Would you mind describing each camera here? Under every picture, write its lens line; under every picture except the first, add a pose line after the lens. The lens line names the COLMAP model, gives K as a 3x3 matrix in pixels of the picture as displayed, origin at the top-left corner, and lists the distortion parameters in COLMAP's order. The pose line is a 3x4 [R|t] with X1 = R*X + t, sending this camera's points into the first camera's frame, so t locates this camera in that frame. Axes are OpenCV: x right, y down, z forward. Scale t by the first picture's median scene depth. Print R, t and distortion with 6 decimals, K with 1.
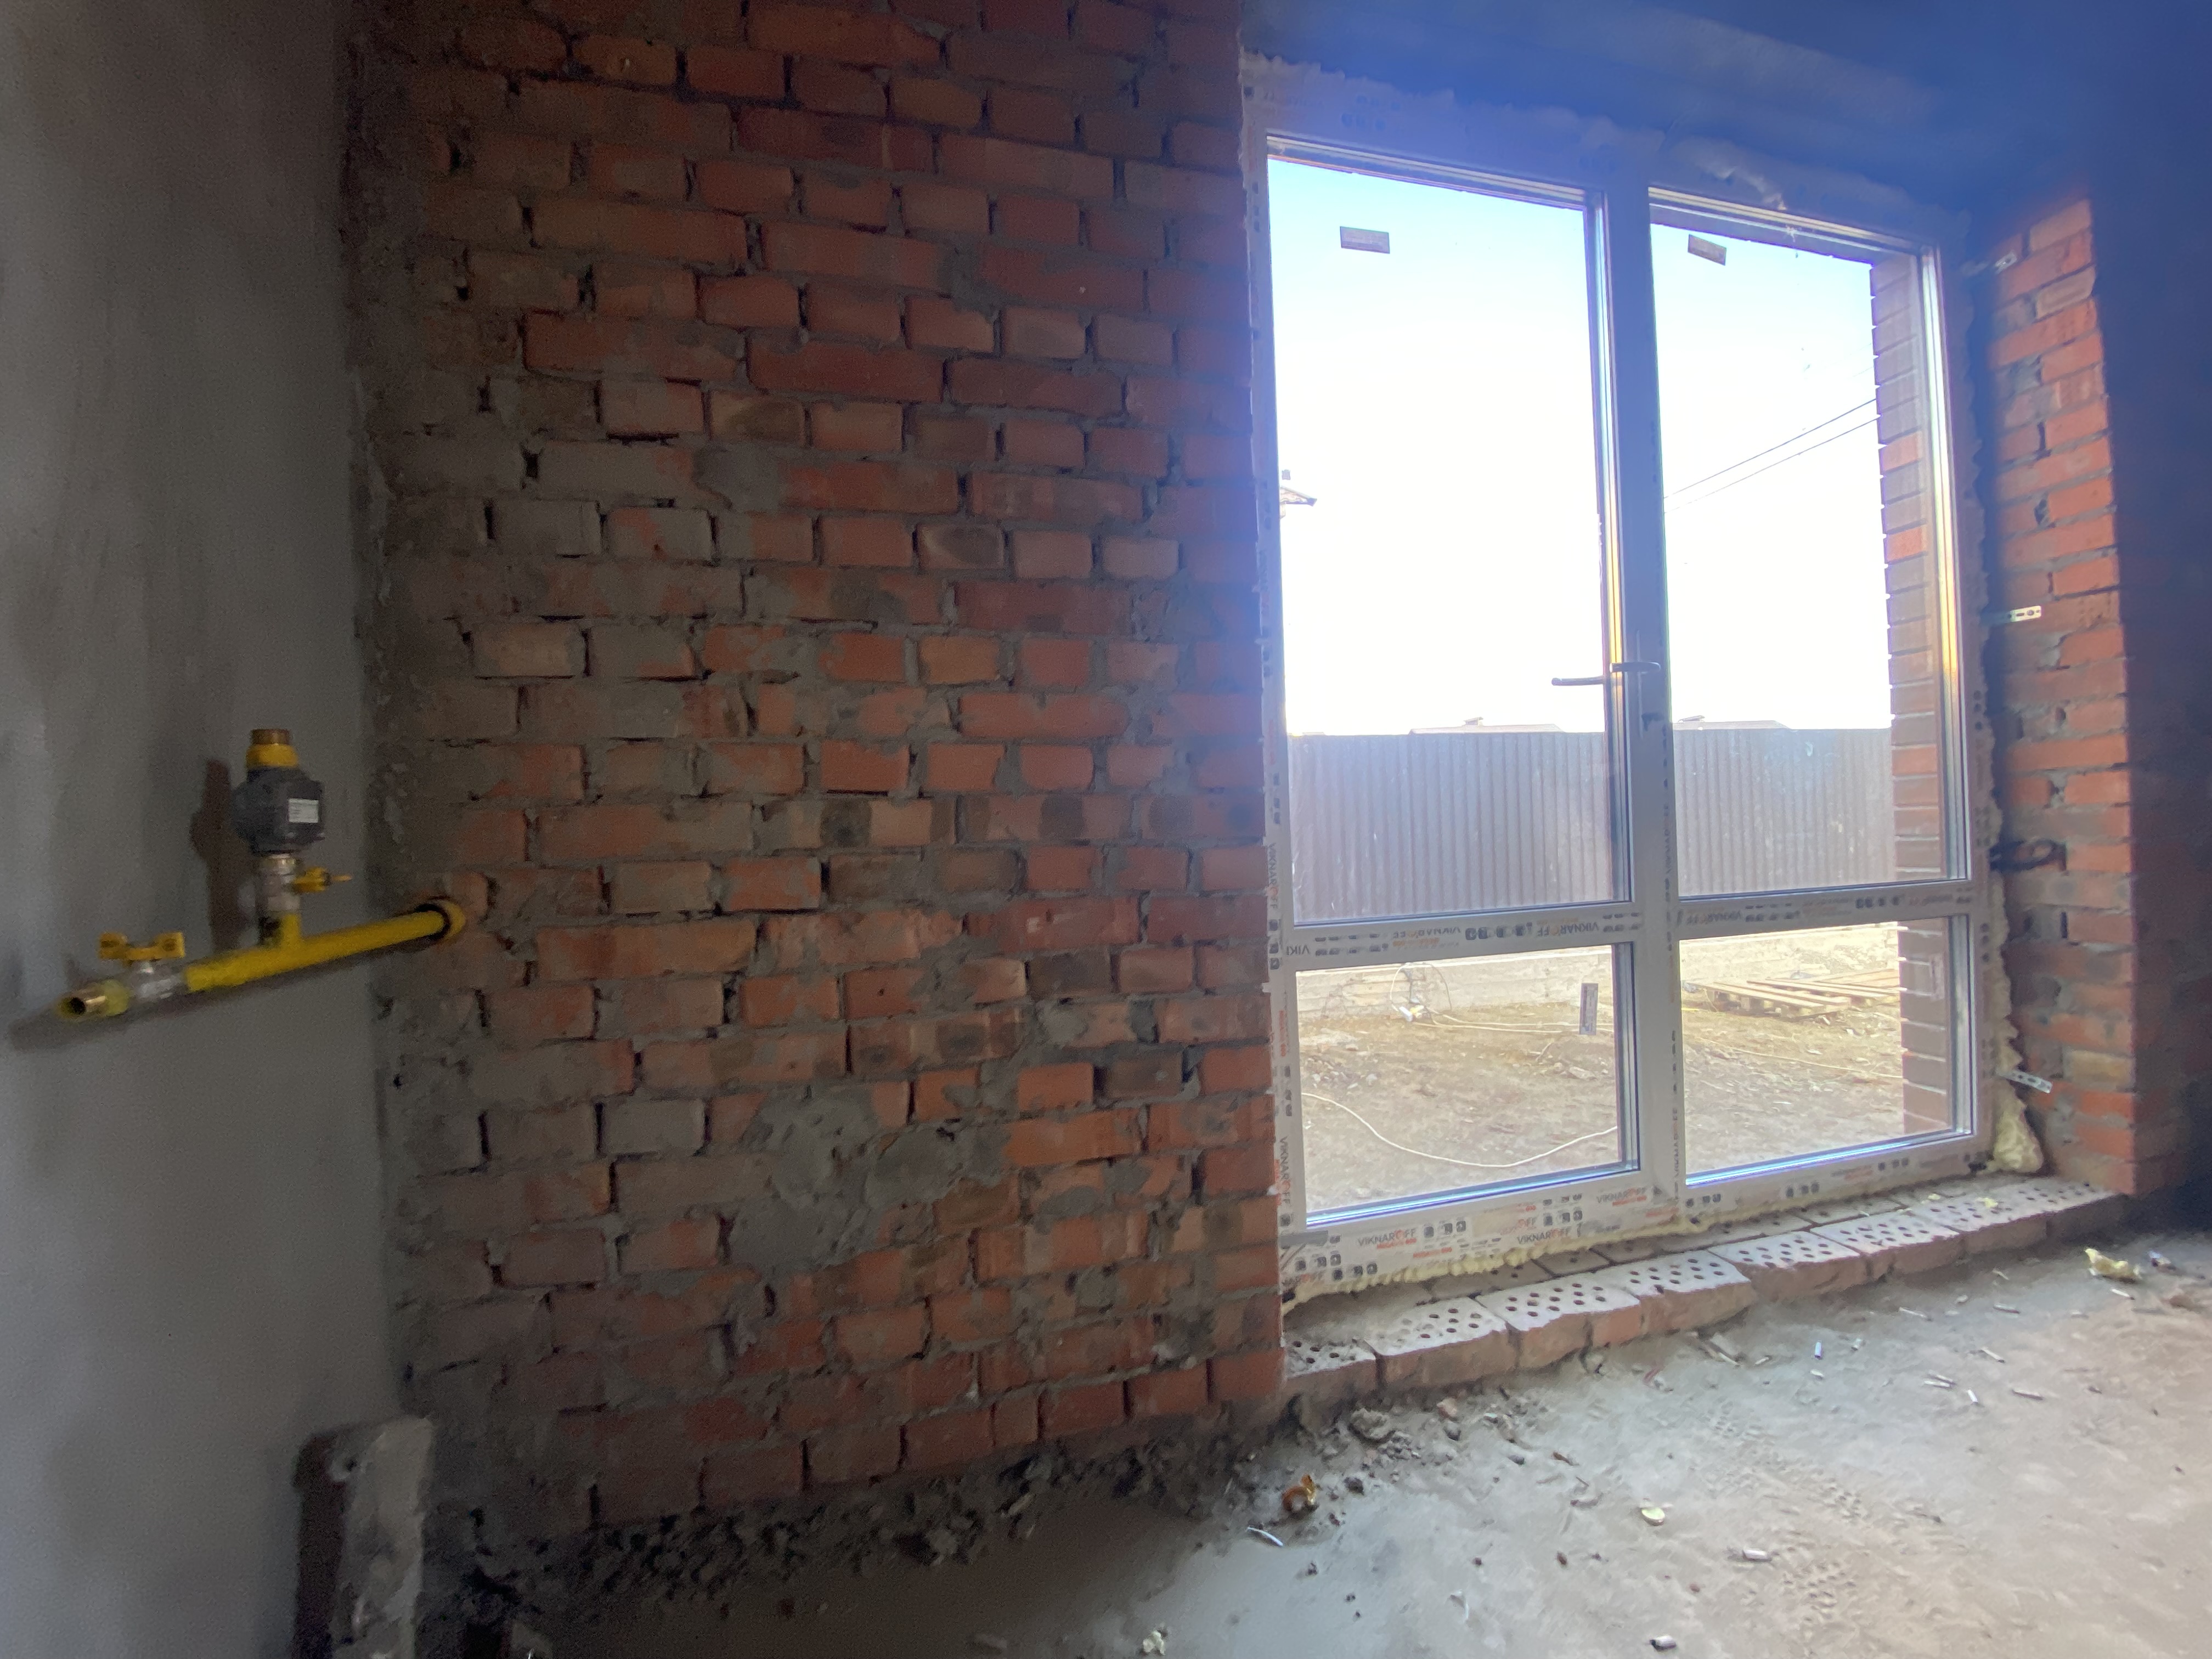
lens RADIAL K [[895.9, 0, 1104.3], [0, 895.9, 840.0], [0, 0, 1]] dist [0.013073, -0.017681]
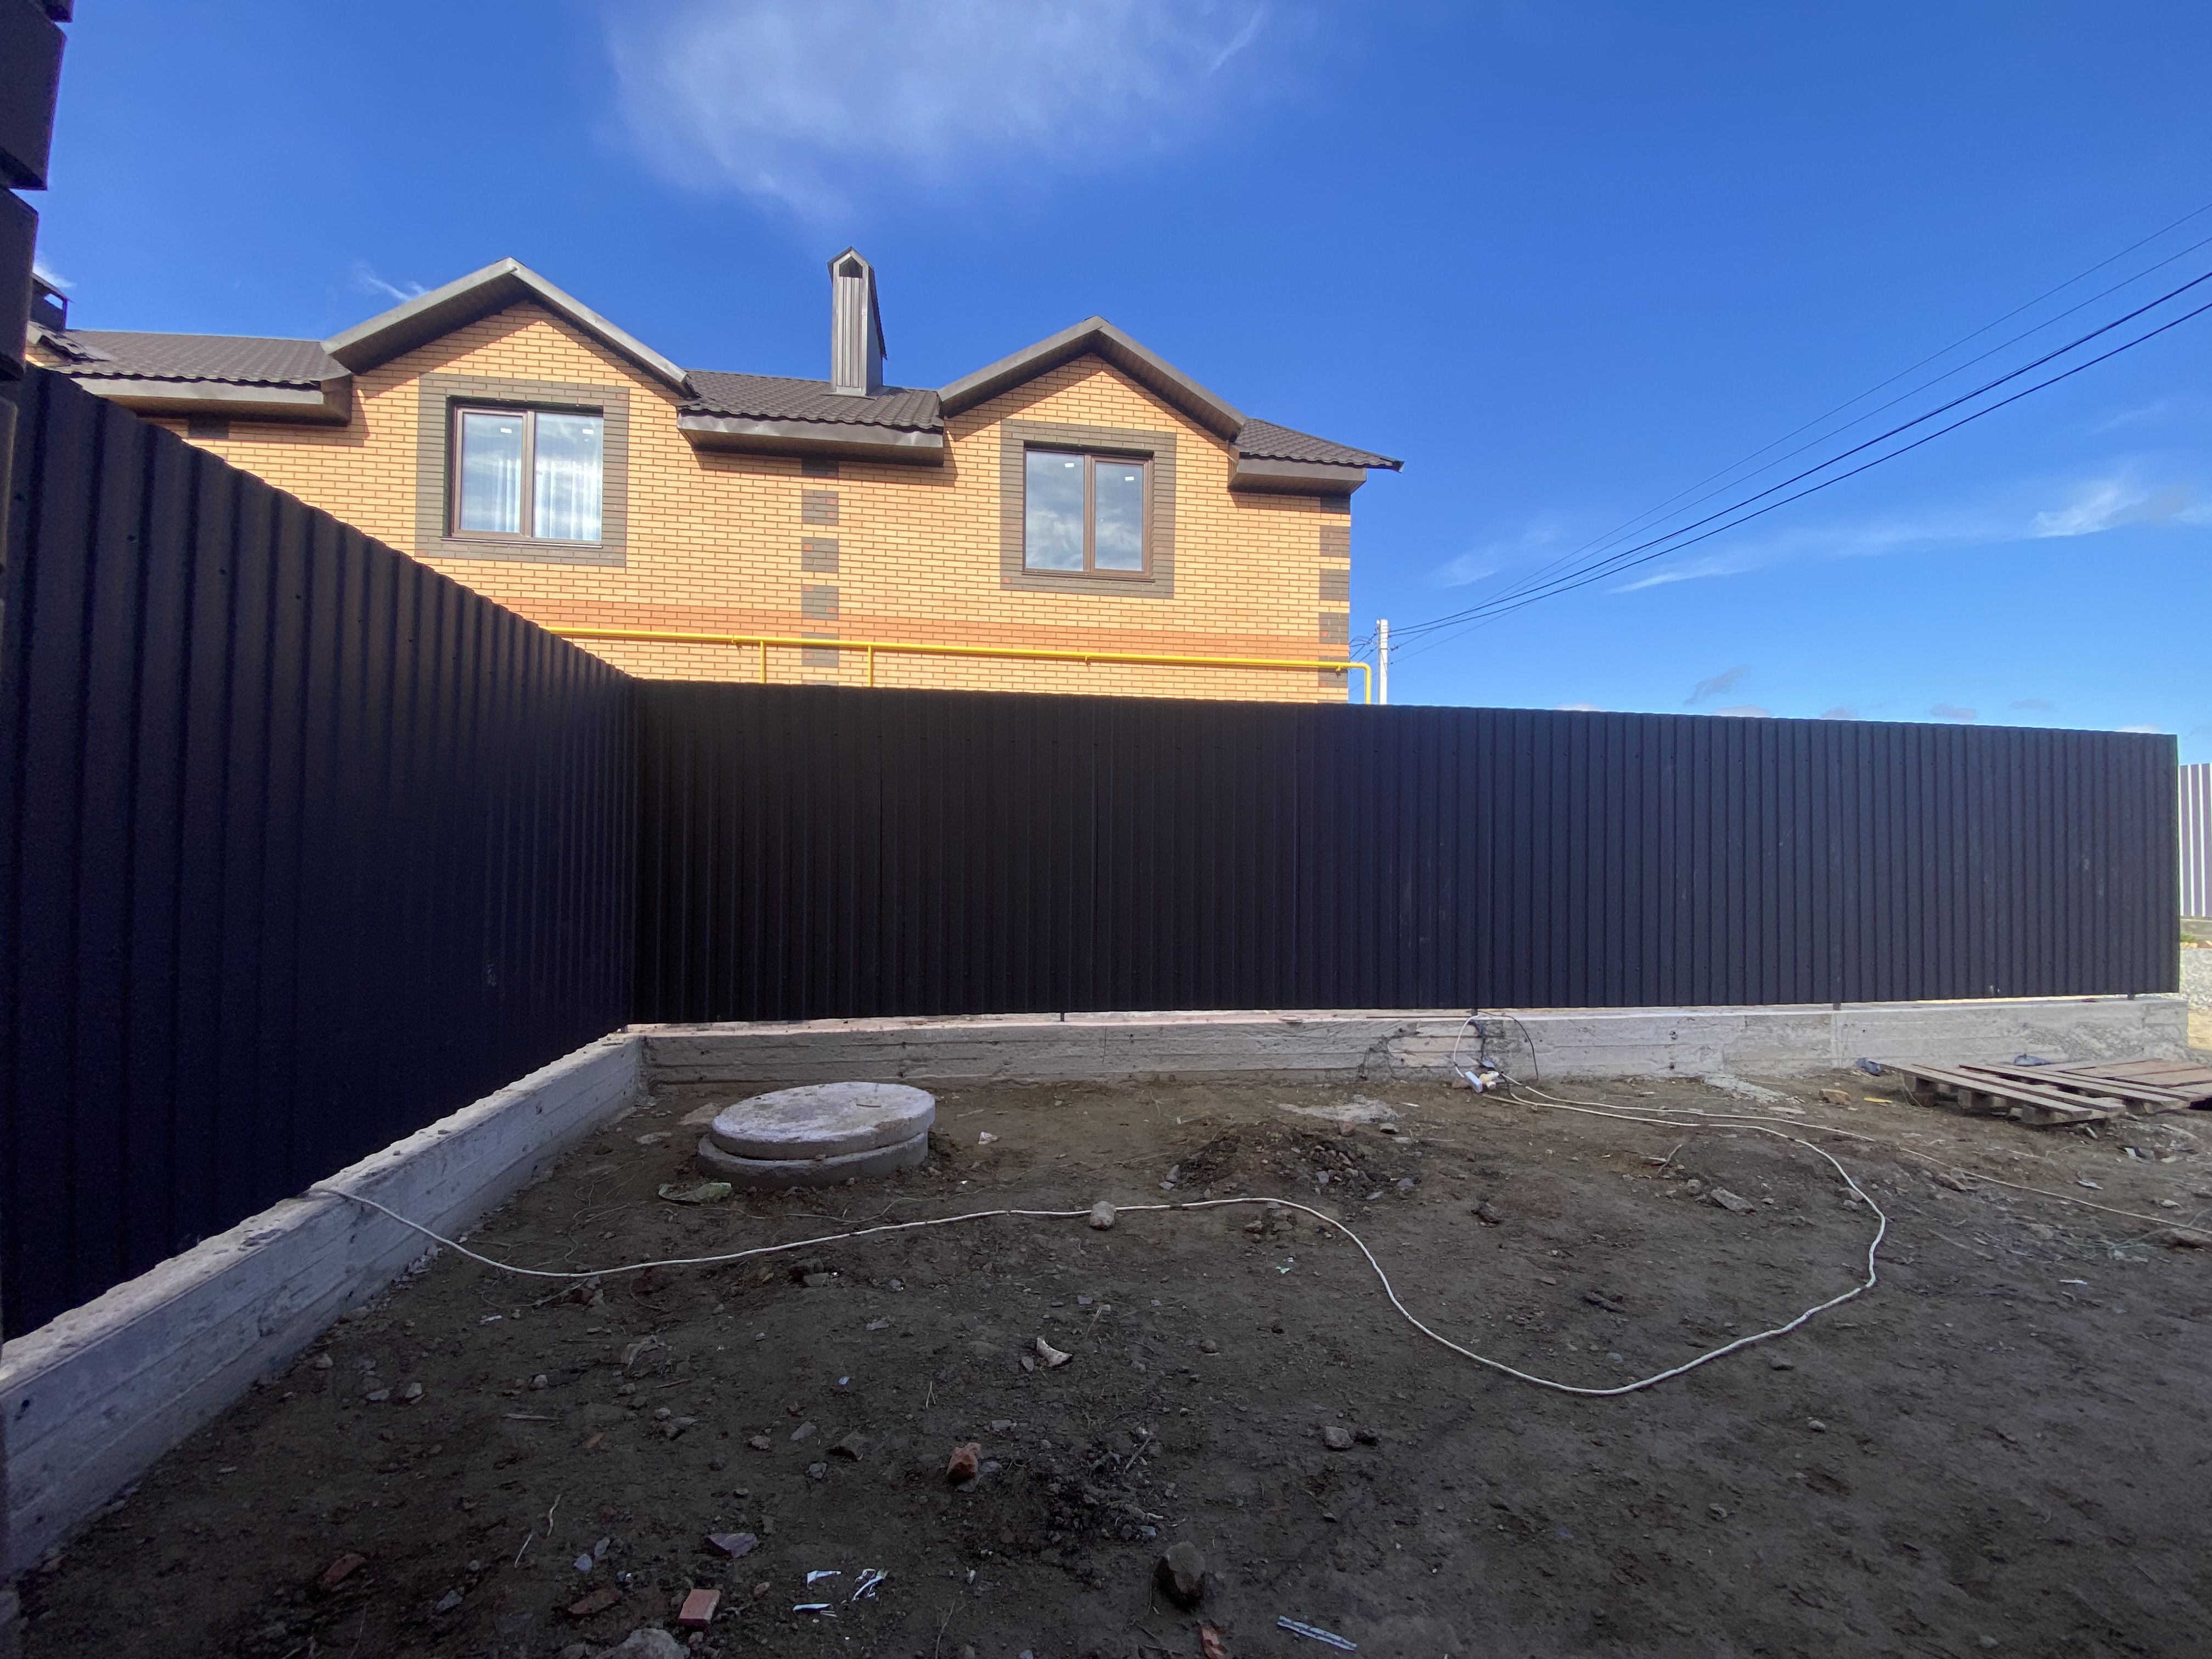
lens RADIAL K [[895.9, 0, 1104.3], [0, 895.9, 840.0], [0, 0, 1]] dist [0.013073, -0.017681]
pose [[0.994188, 0.042704, -0.098822, 0.103876], [-0.044873, 0.998796, -0.019828, 0.023494], [0.097856, 0.024148, 0.994908, 0.240686]]
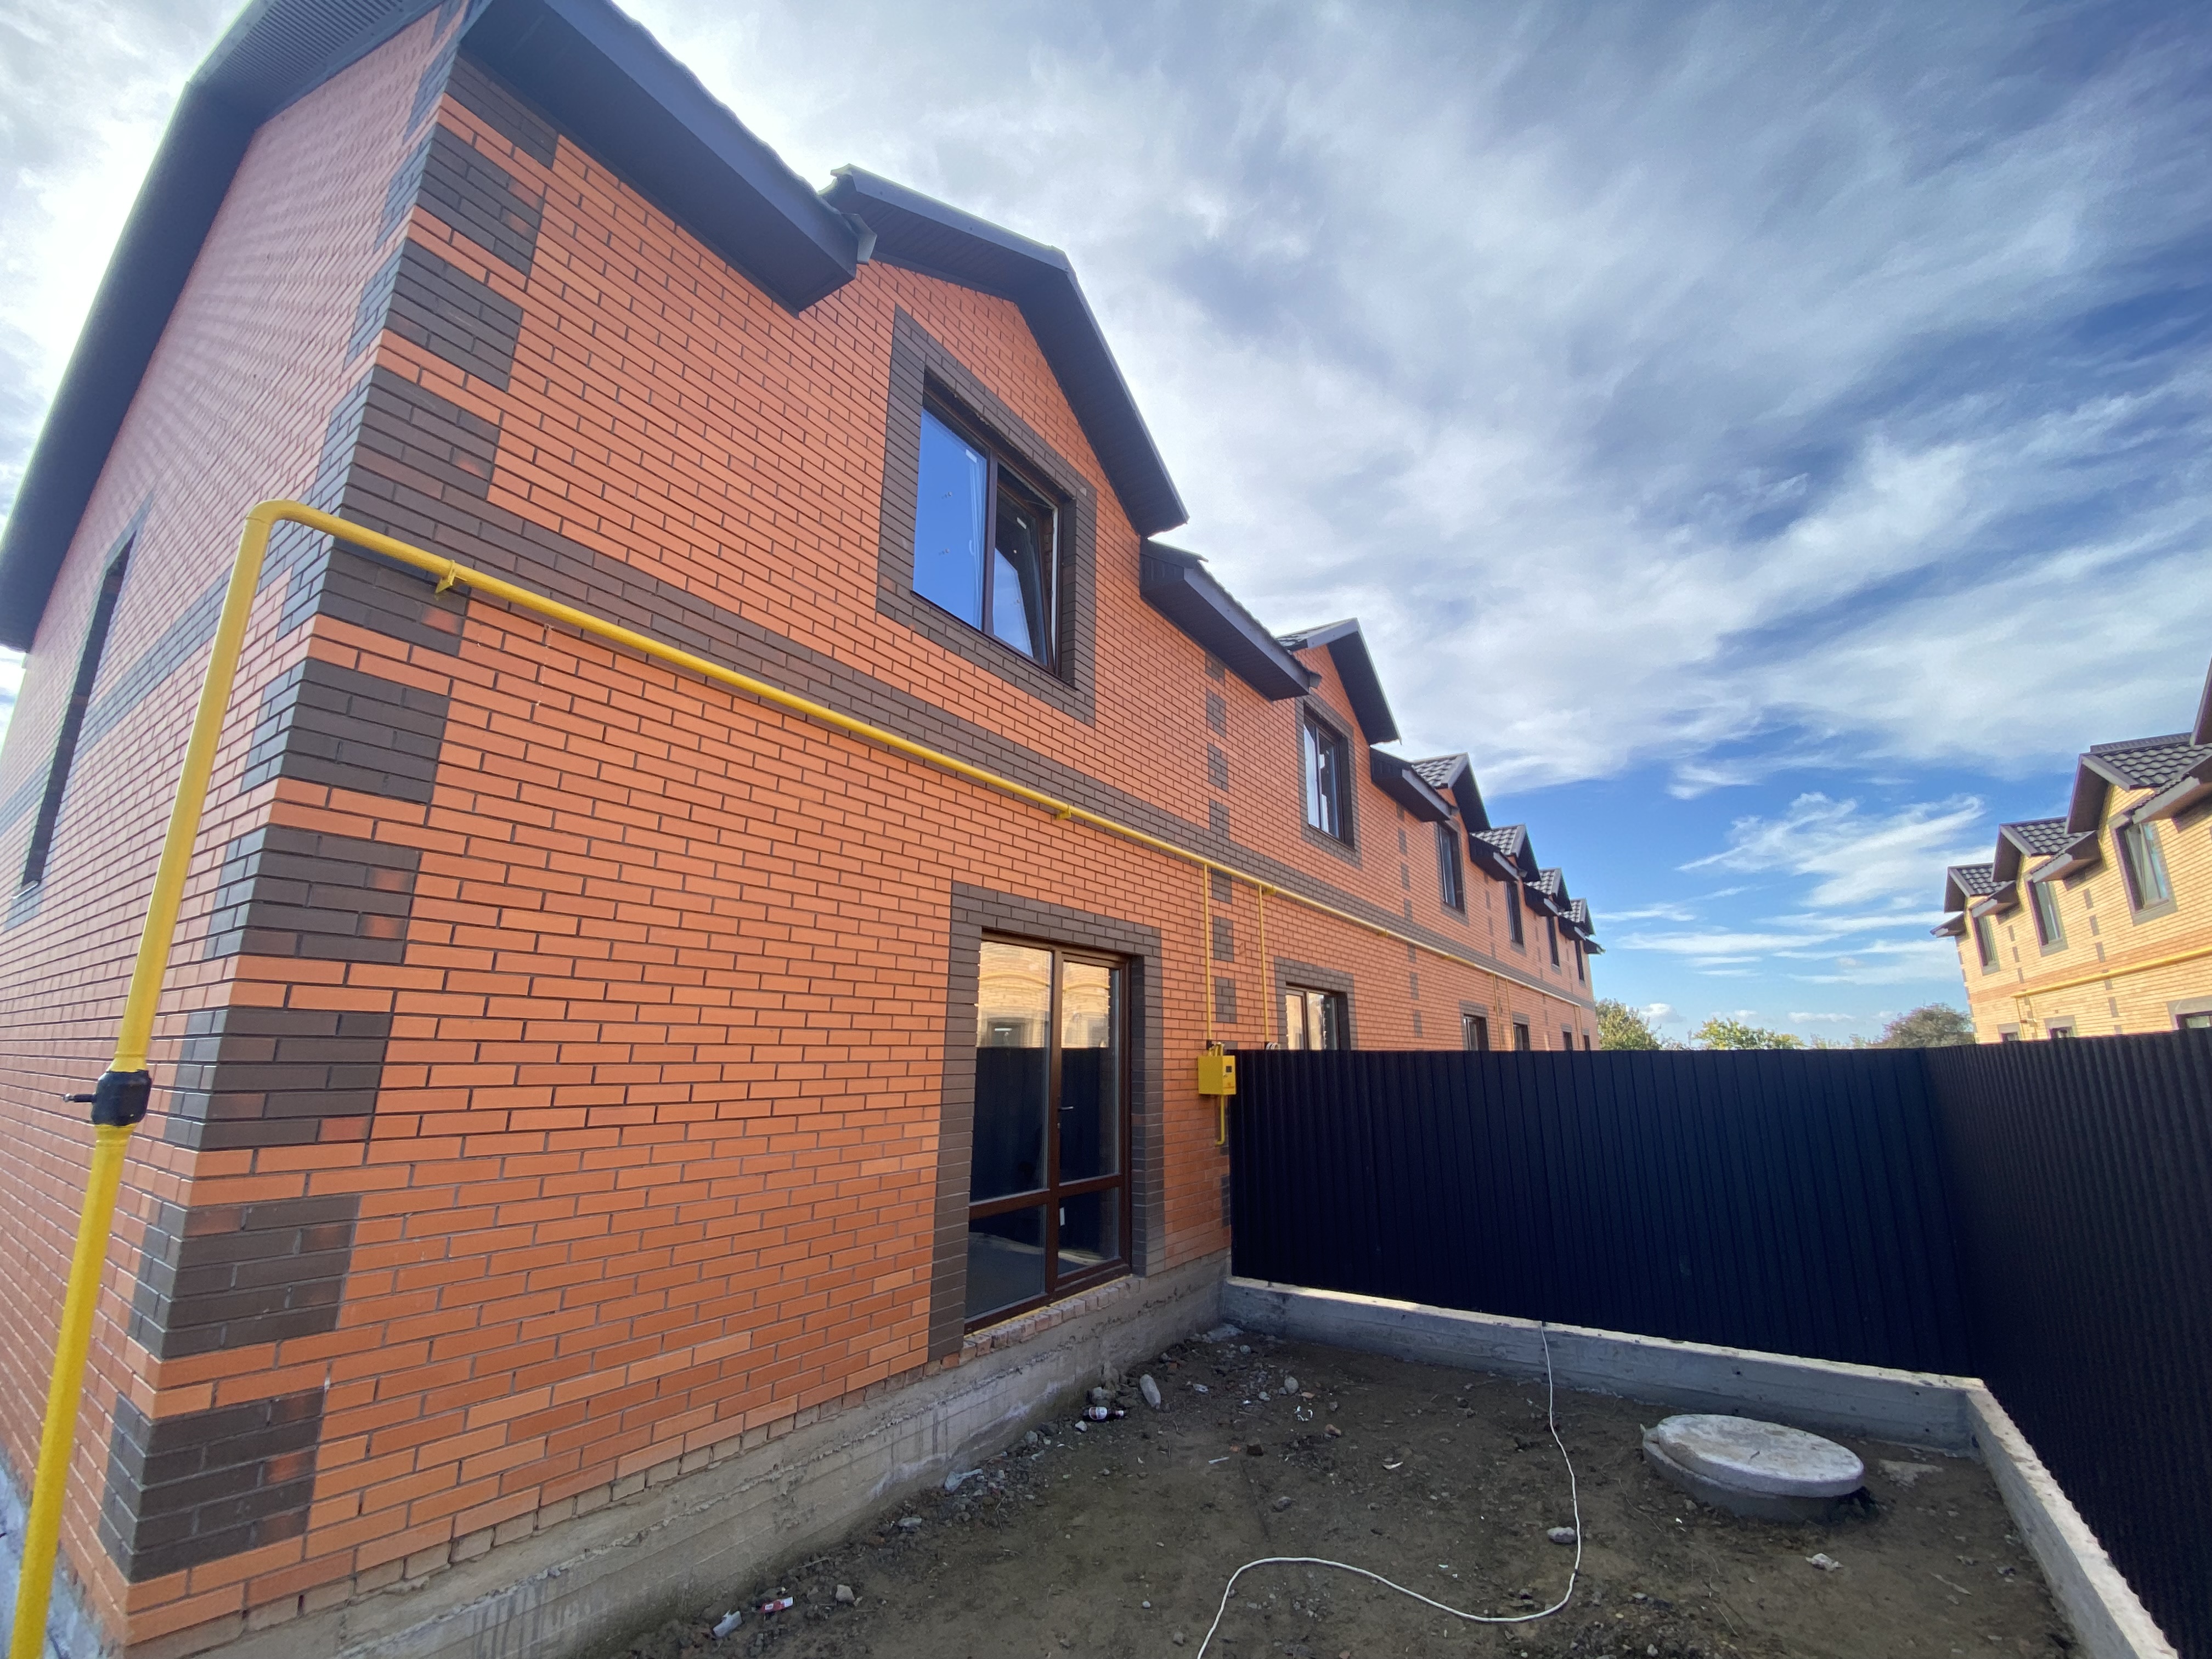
lens RADIAL K [[895.9, 0, 1104.3], [0, 895.9, 840.0], [0, 0, 1]] dist [0.013073, -0.017681]
pose [[-0.738337, -0.122687, -0.663179, 0.810804], [0.019368, 0.979052, -0.202685, -0.147776], [0.674154, -0.162494, -0.720494, 1.080432]]
